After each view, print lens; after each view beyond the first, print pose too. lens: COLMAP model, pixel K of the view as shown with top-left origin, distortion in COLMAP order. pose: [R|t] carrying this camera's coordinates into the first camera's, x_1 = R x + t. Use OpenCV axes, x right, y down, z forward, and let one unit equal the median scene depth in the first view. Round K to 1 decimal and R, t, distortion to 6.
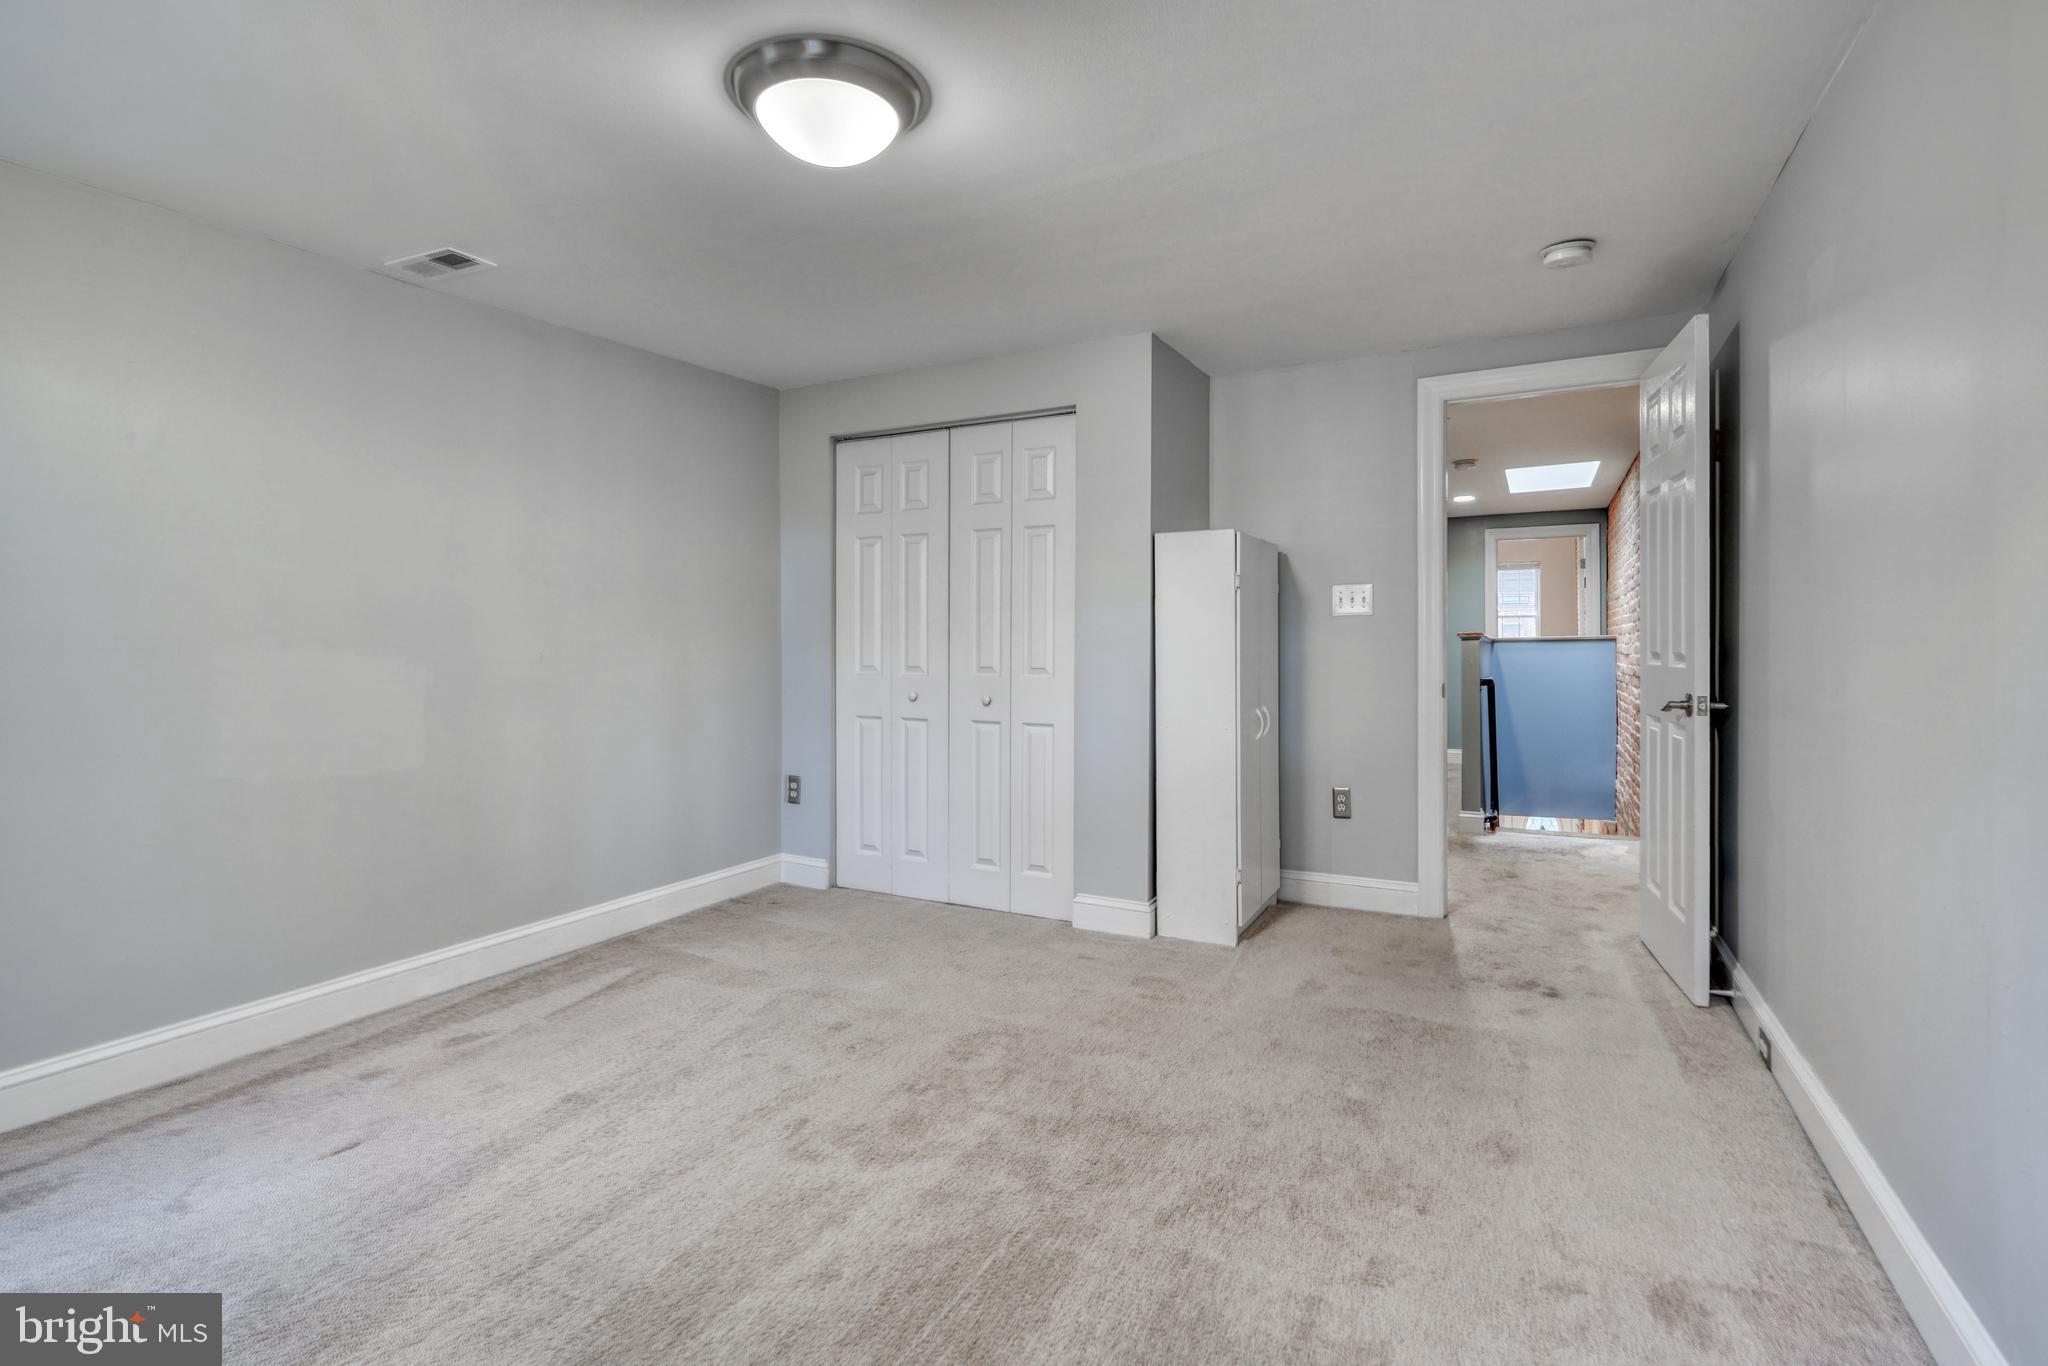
lens RADIAL K [[932.6, 0, 1028.7], [0, 932.6, 694.8], [0, 0, 1]] dist [-0.014418, 0.006867]
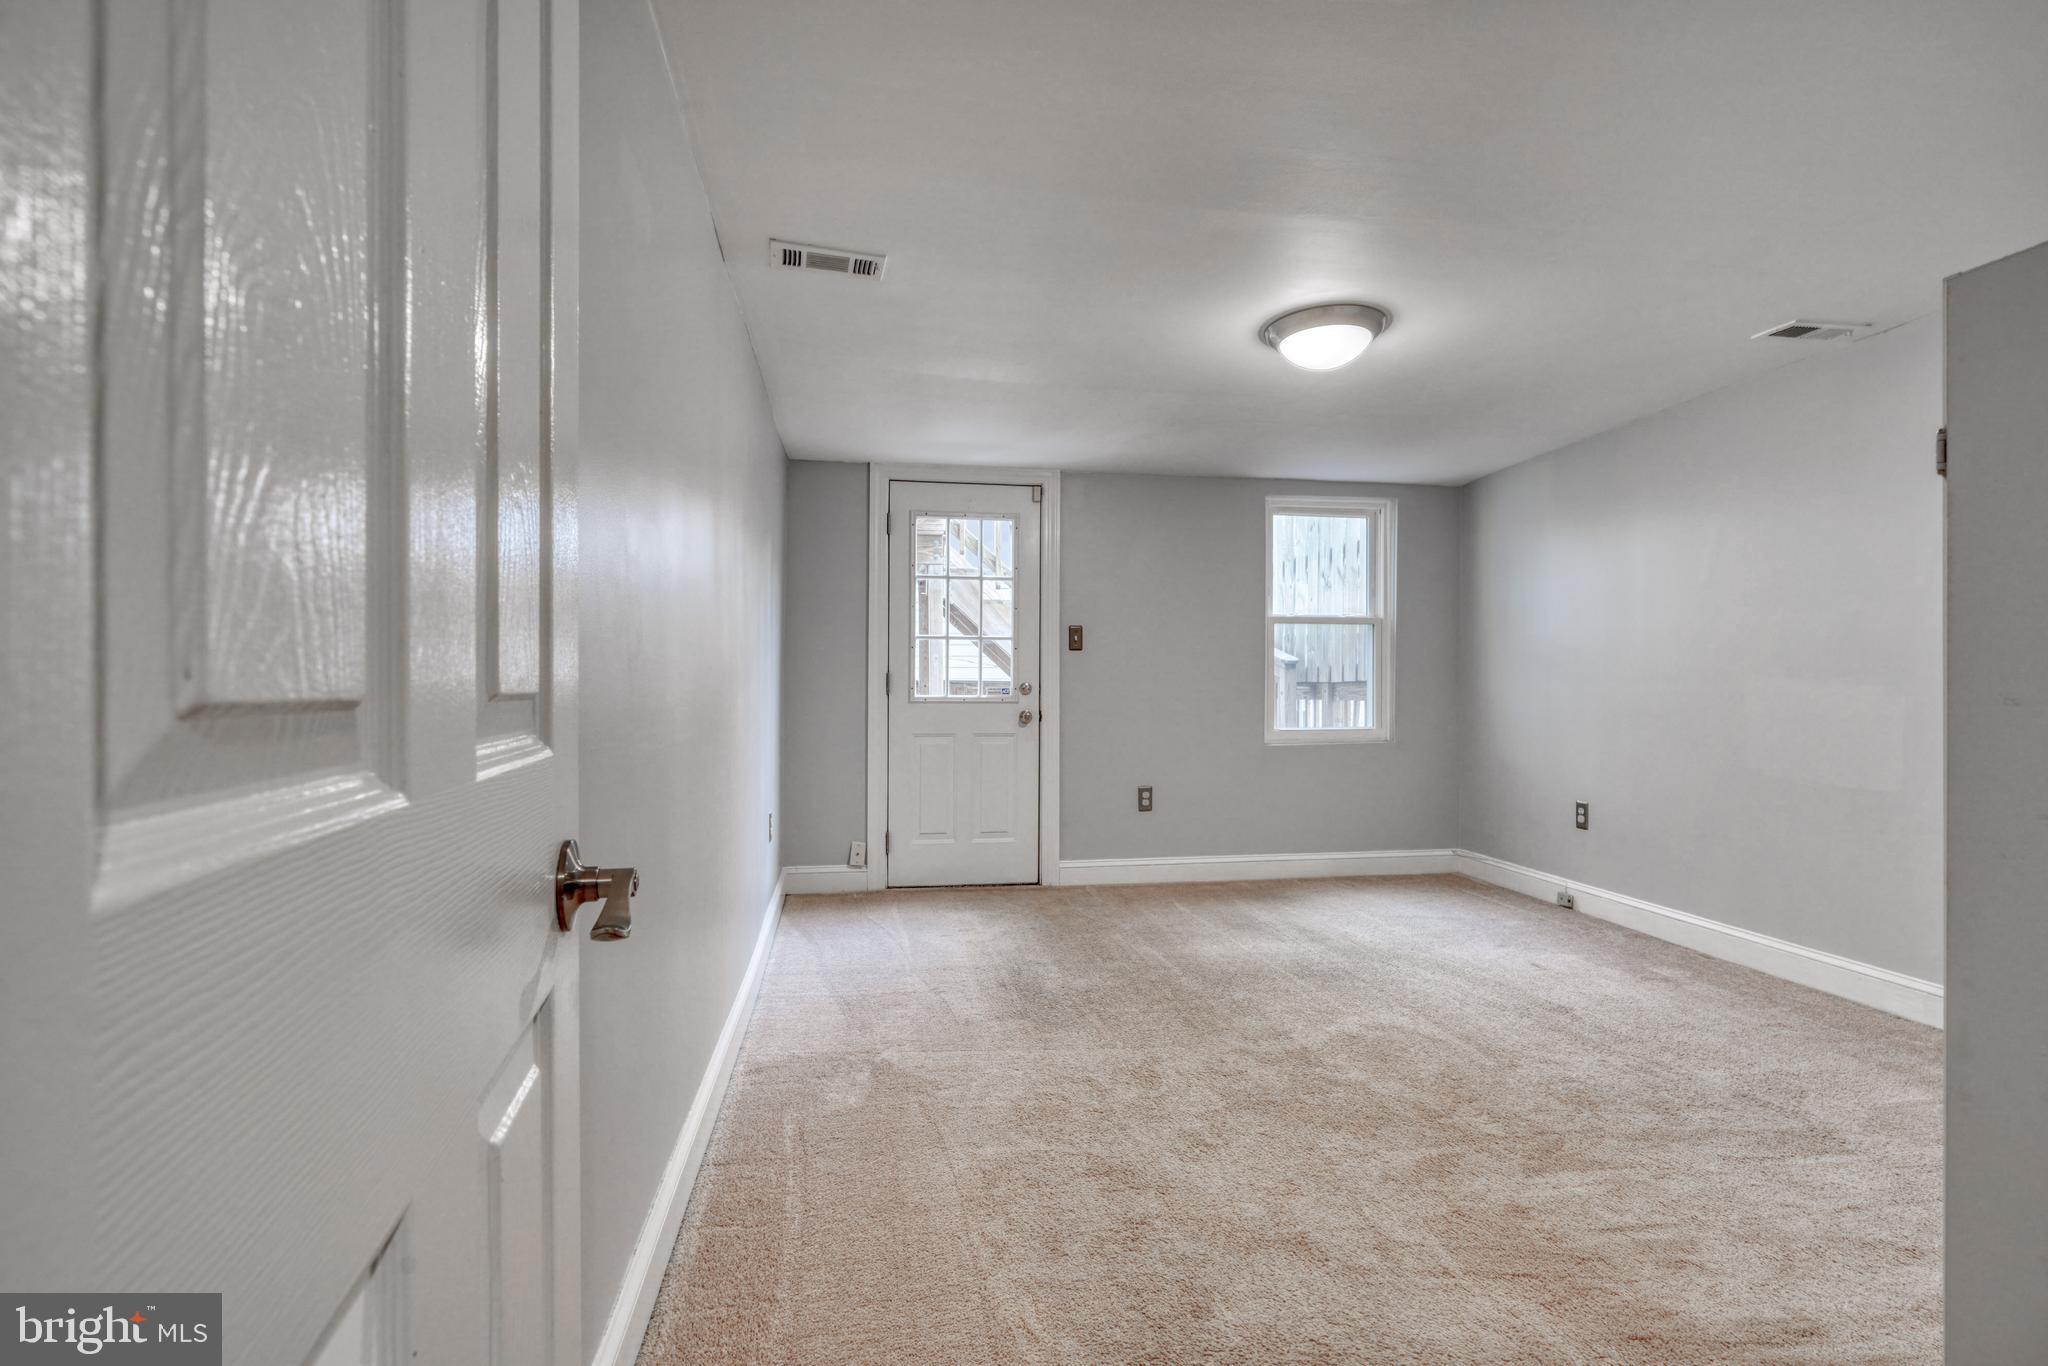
lens RADIAL K [[932.6, 0, 1028.7], [0, 932.6, 694.8], [0, 0, 1]] dist [-0.014418, 0.006867]
pose [[-0.794516, 0.018278, -0.606968, 1.005601], [-0.024836, 0.997732, 0.062556, -0.093060], [0.606735, 0.064776, -0.792261, 1.683356]]
